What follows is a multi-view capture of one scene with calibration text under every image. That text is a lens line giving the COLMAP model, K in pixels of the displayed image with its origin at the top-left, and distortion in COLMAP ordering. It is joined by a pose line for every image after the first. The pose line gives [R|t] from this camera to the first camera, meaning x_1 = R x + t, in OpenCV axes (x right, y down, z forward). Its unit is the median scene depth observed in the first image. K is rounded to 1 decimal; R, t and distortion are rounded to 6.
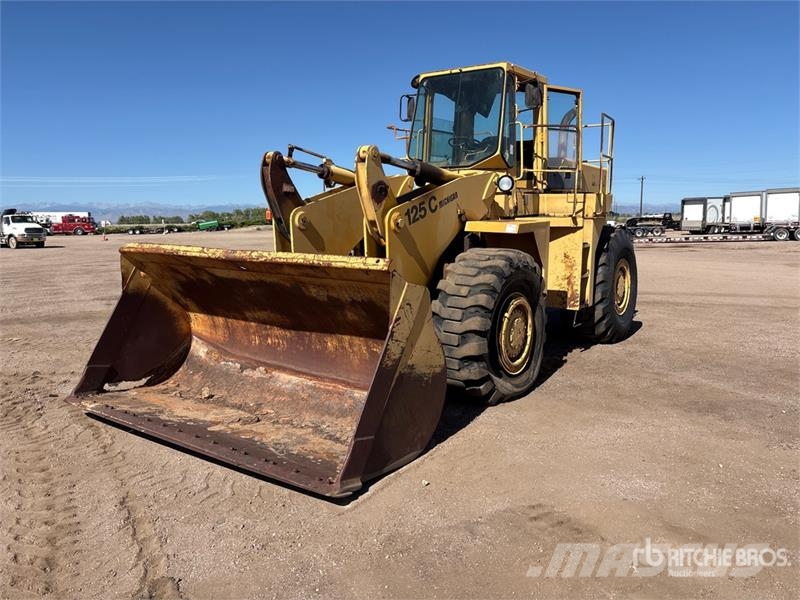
lens RADIAL K [[627.6, 0, 395.8], [0, 627.6, 301.4], [0, 0, 1]] dist [0.029201, -0.028458]
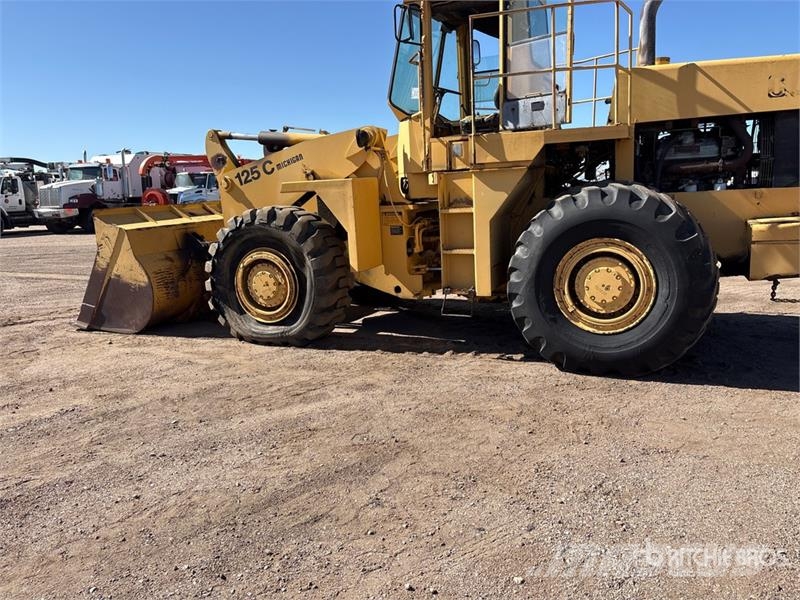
lens RADIAL K [[627.6, 0, 420.8], [0, 627.6, 294.7], [0, 0, 1]] dist [0.029201, -0.028458]
pose [[0.210435, 0.160688, -0.964311, 1.282495], [-0.090352, 0.985374, 0.144481, -0.113590], [0.973424, 0.056724, 0.221876, 1.013696]]
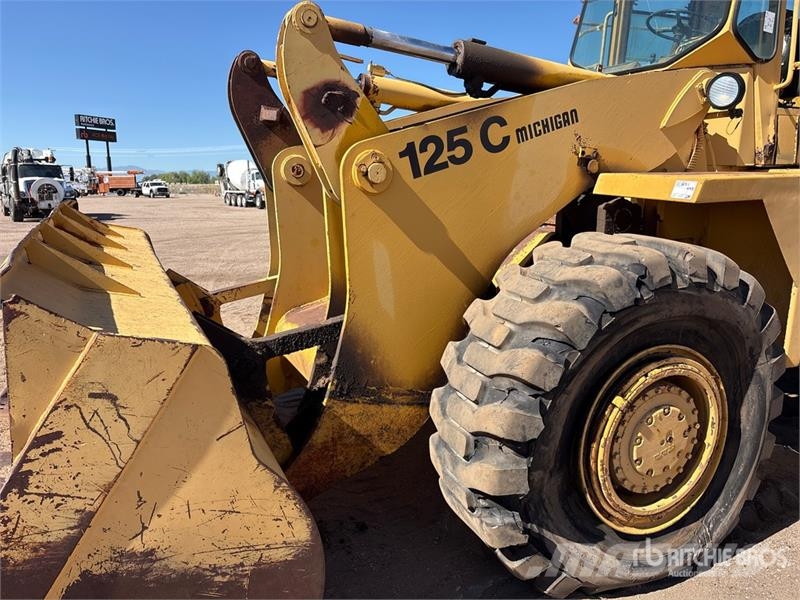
lens RADIAL K [[627.6, 0, 396.2], [0, 627.6, 295.6], [0, 0, 1]] dist [0.029201, -0.028458]
pose [[0.868203, 0.097573, -0.486521, 0.231164], [-0.073071, 0.994927, 0.069139, -0.061387], [0.490799, -0.024476, 0.870929, 0.543726]]
